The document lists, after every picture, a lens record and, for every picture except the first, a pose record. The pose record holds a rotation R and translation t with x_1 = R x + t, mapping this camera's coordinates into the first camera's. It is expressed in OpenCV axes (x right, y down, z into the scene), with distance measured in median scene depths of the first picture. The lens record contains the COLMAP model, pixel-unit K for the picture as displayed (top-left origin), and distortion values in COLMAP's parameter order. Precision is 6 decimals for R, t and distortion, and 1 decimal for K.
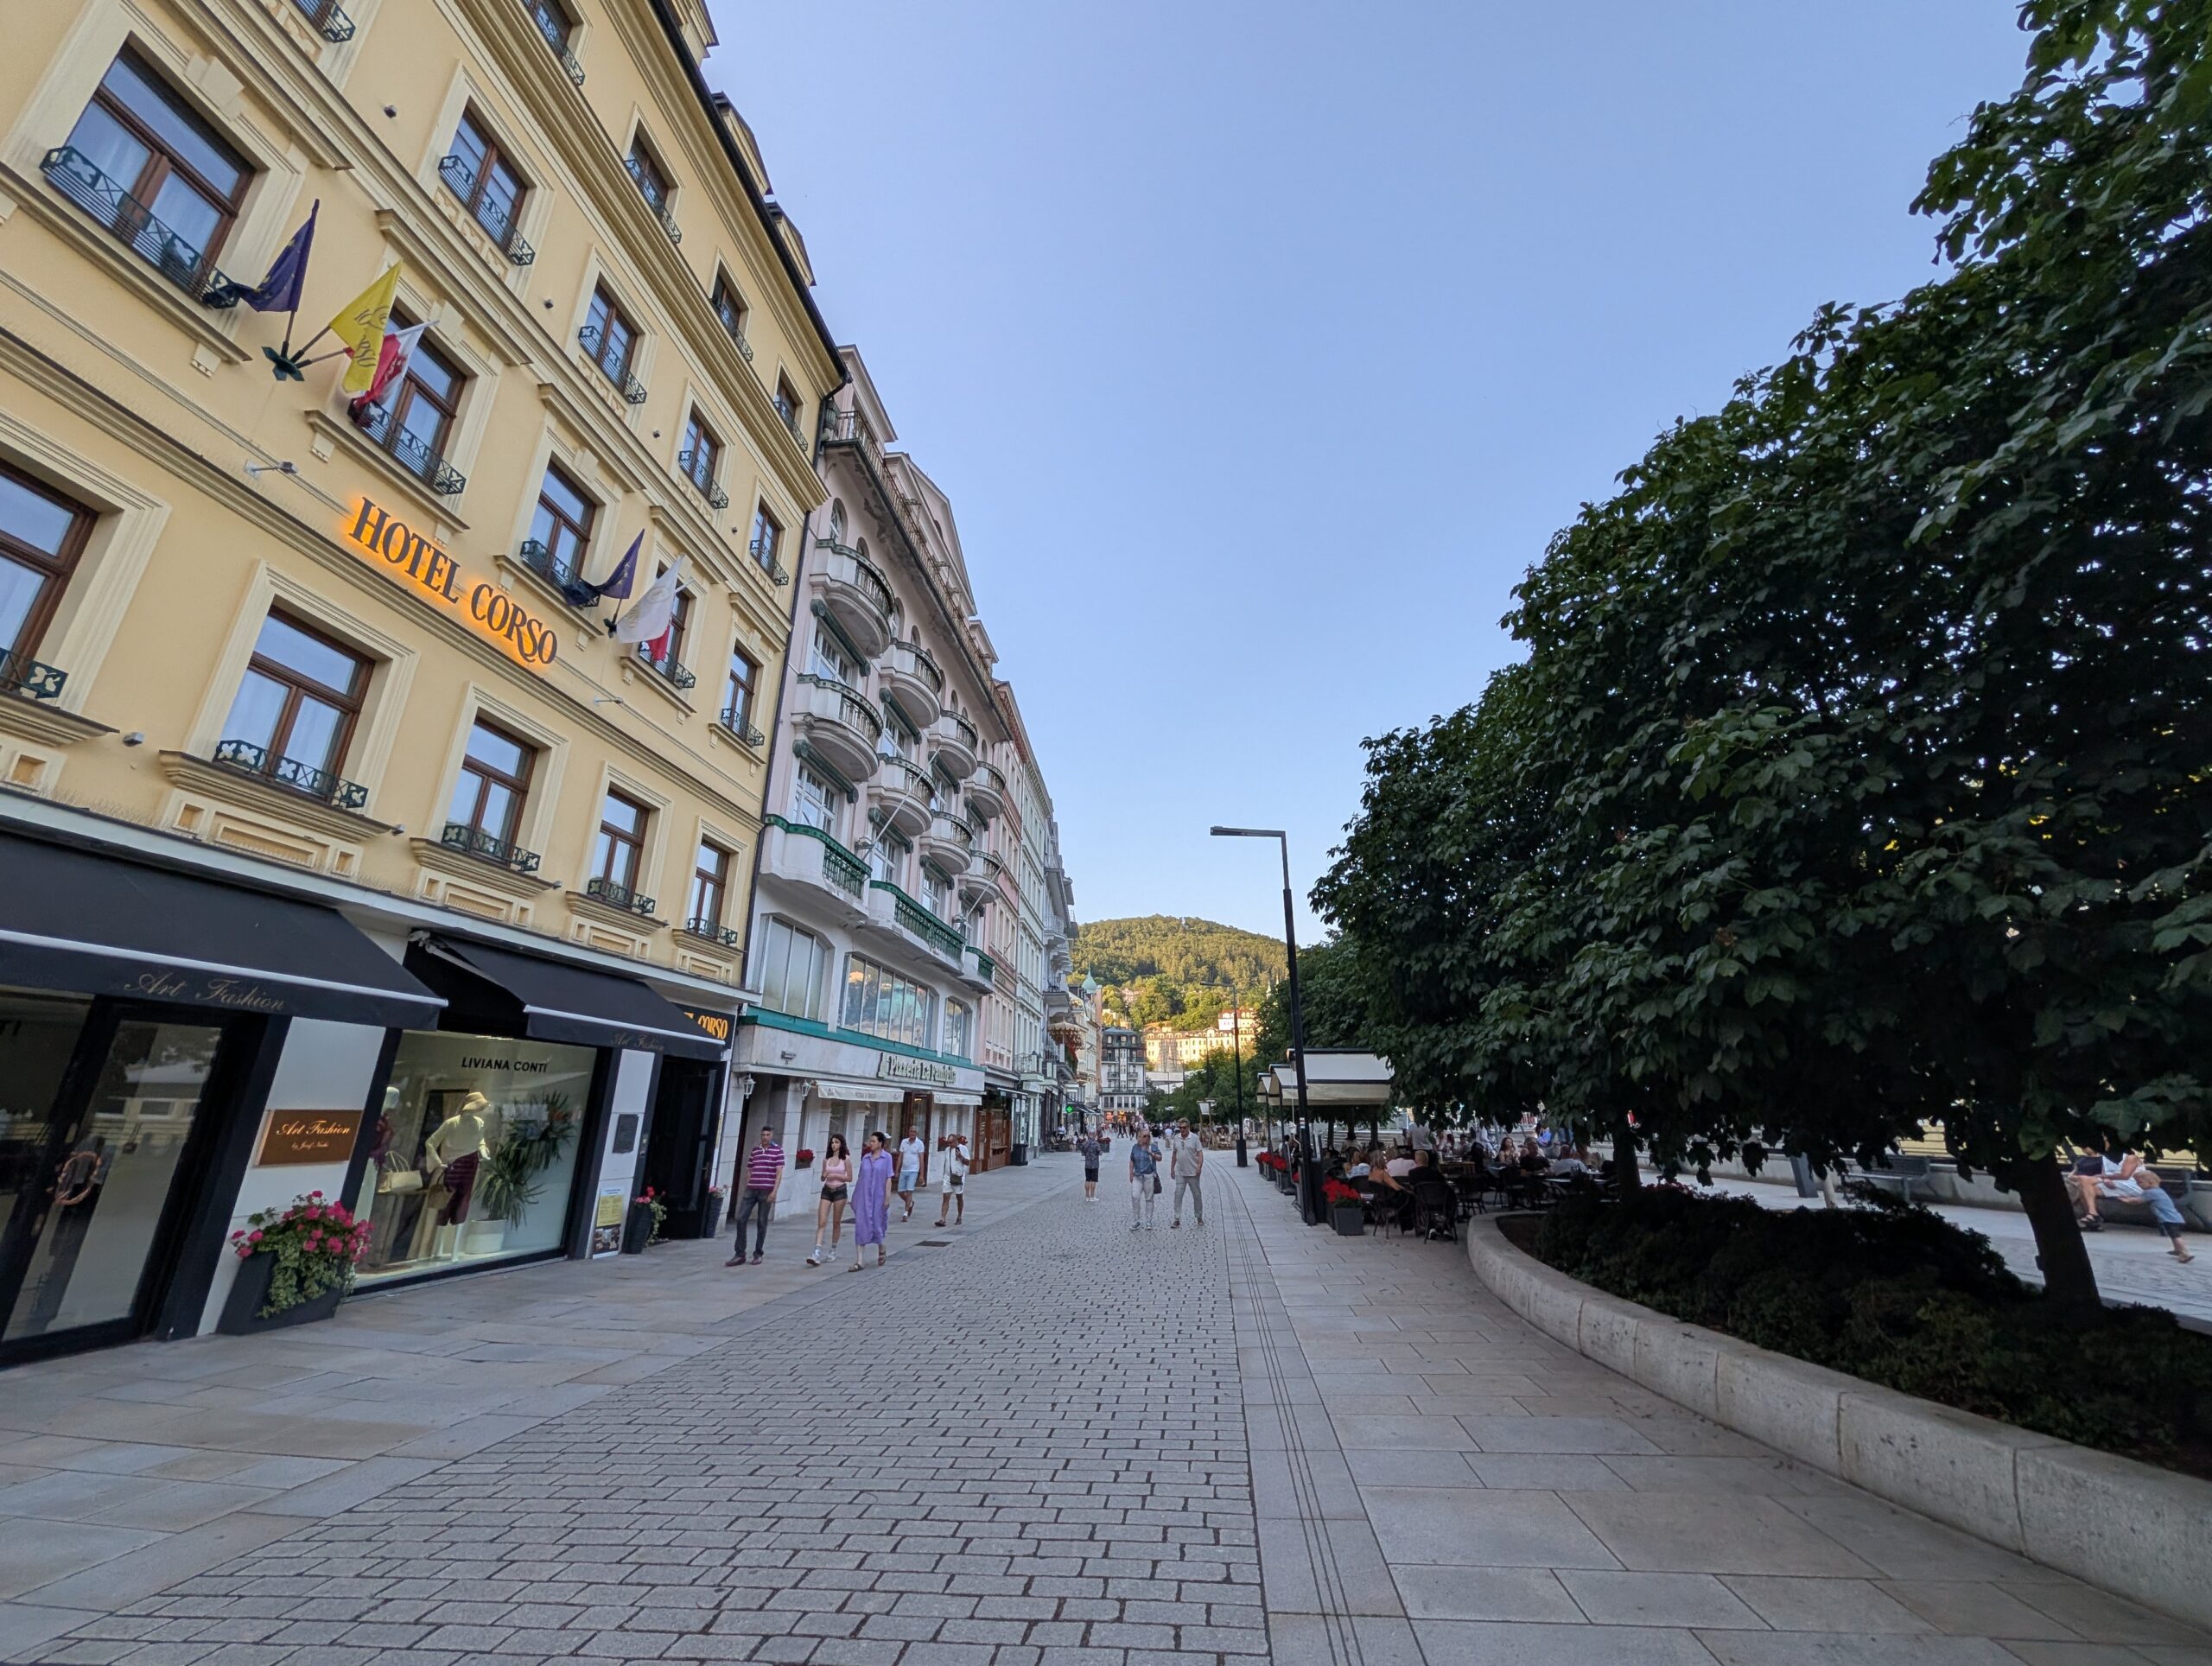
lens RADIAL K [[836.5, 0, 1106.0], [0, 836.5, 833.0], [0, 0, 1]] dist [-0.000293, -0.000042]
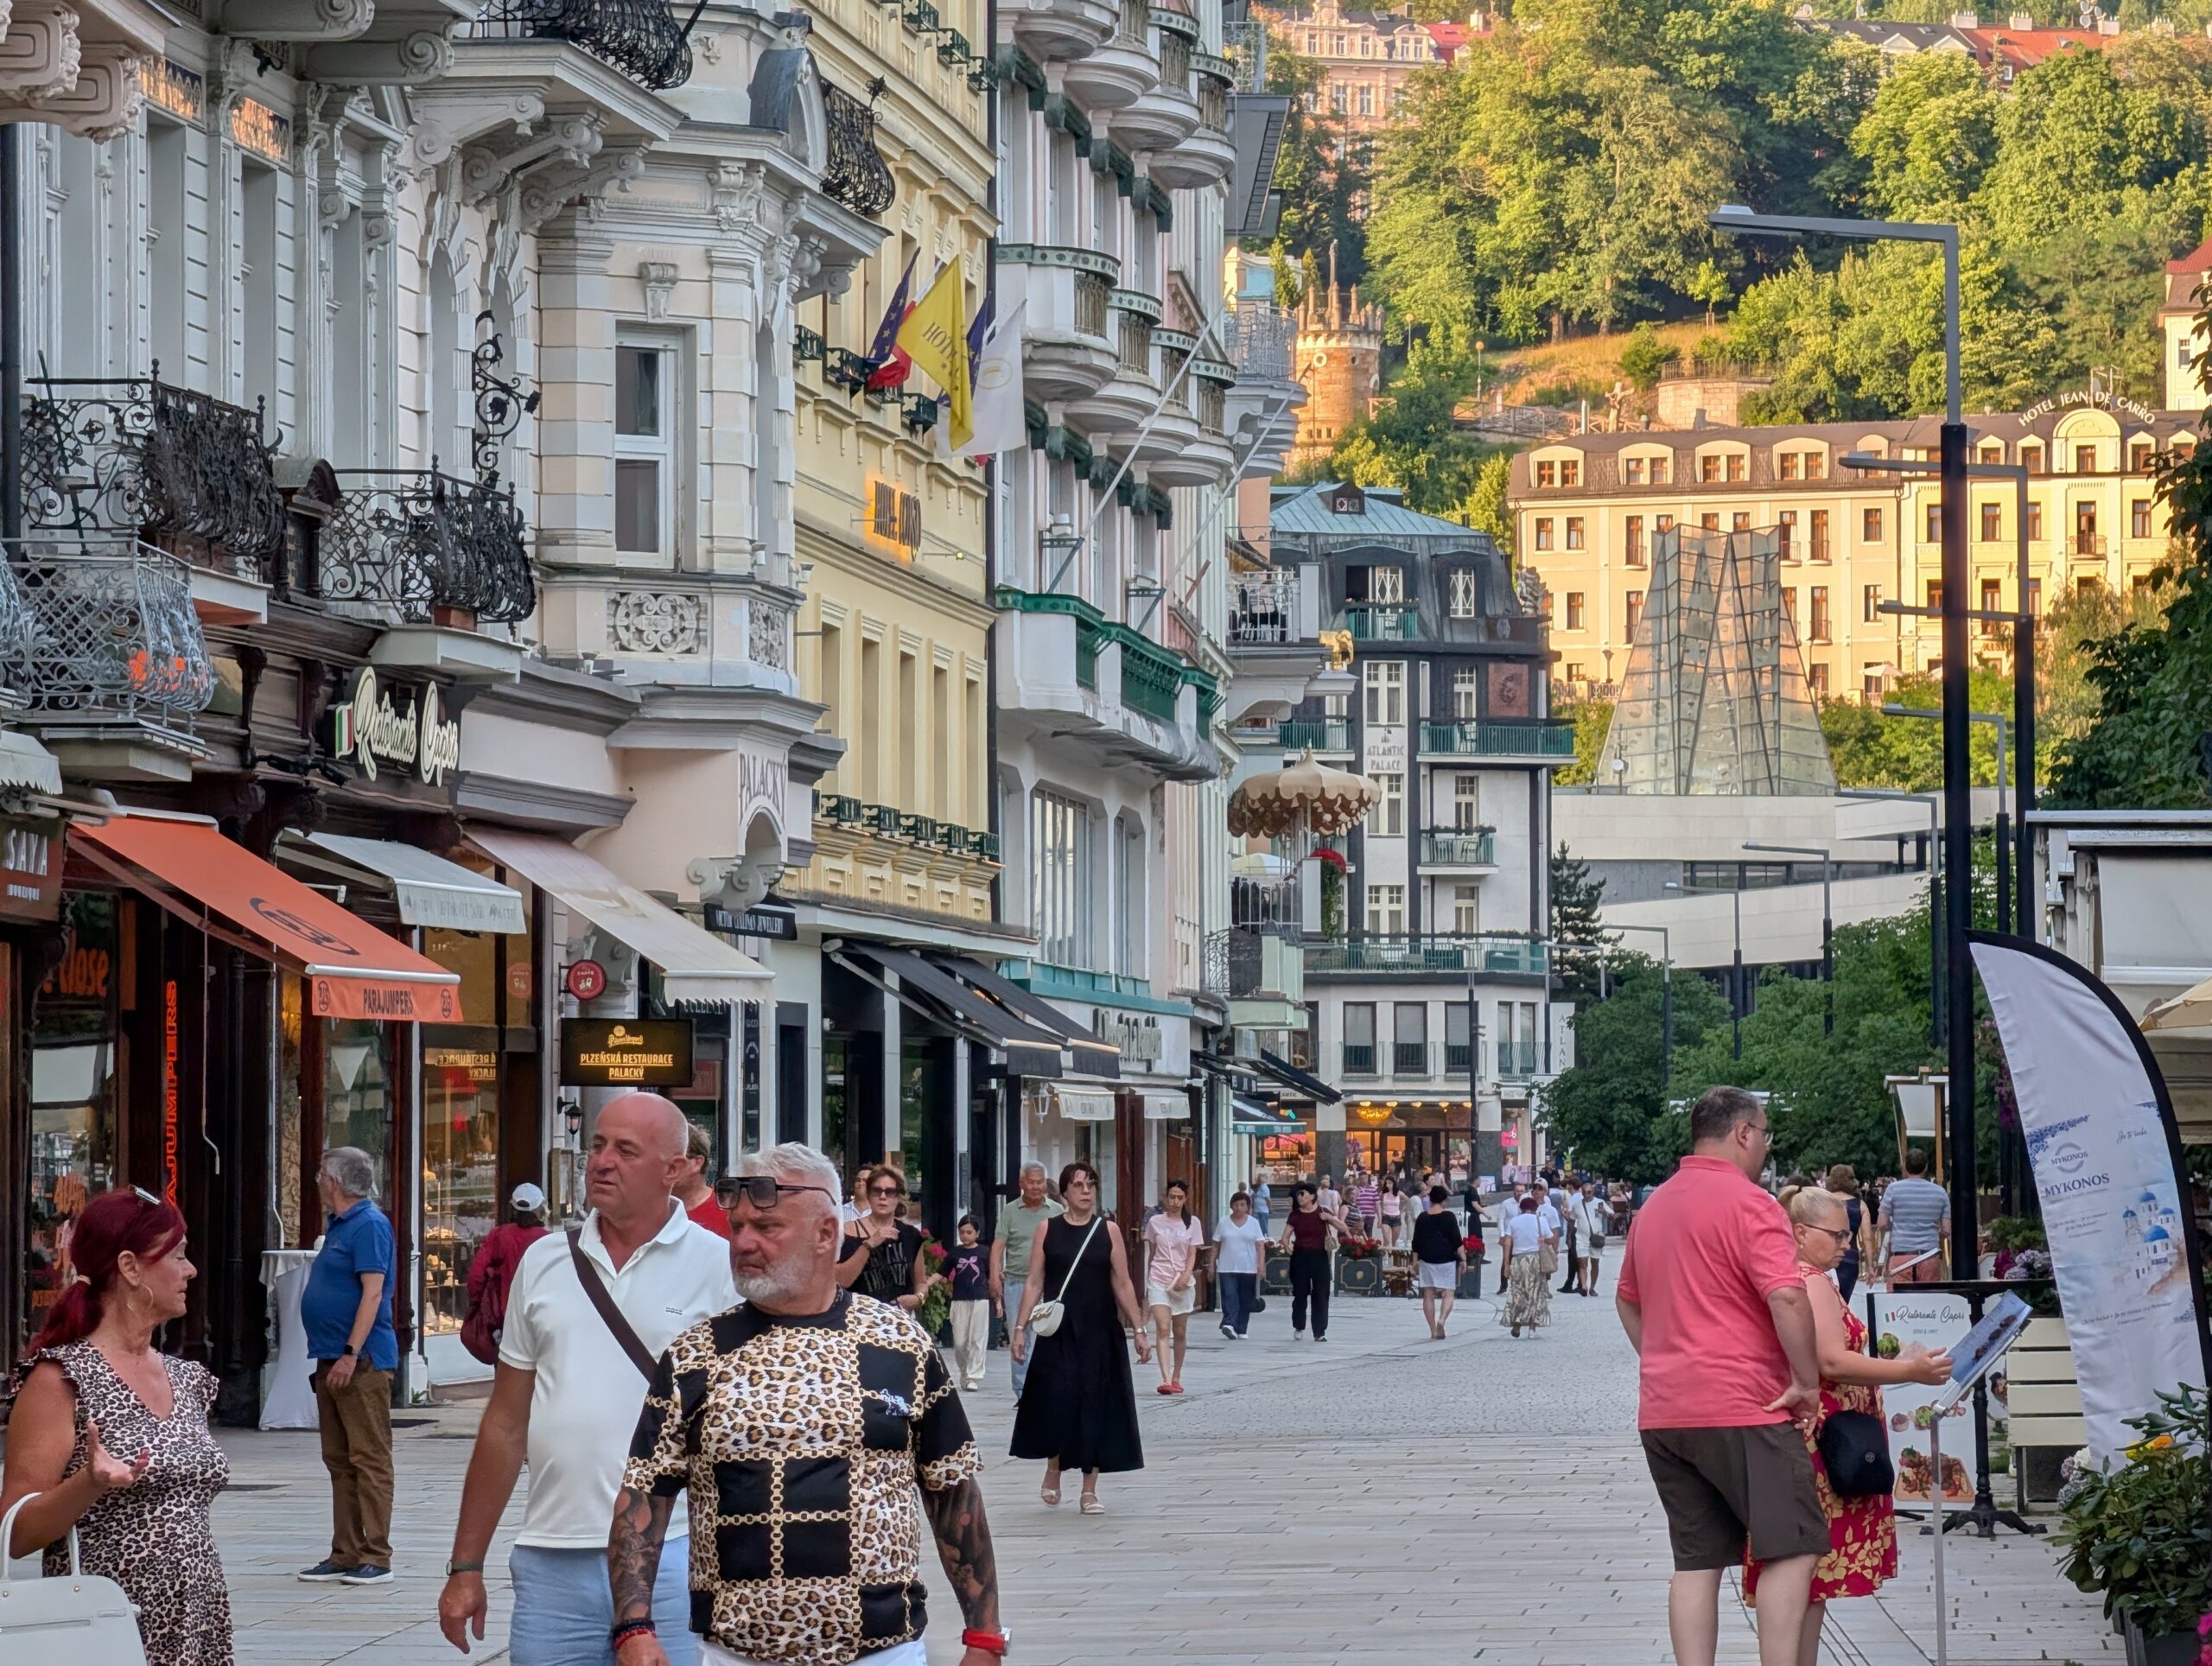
lens RADIAL K [[9356.4, 0, 1106.0], [0, 9356.4, 833.0], [0, 0, 1]] dist [0.325262, 5.601161]
pose [[0.999933, -0.006165, 0.009809, -0.019621], [0.003045, 0.956753, 0.290887, -0.075659], [-0.011178, -0.290837, 0.956707, -0.220675]]
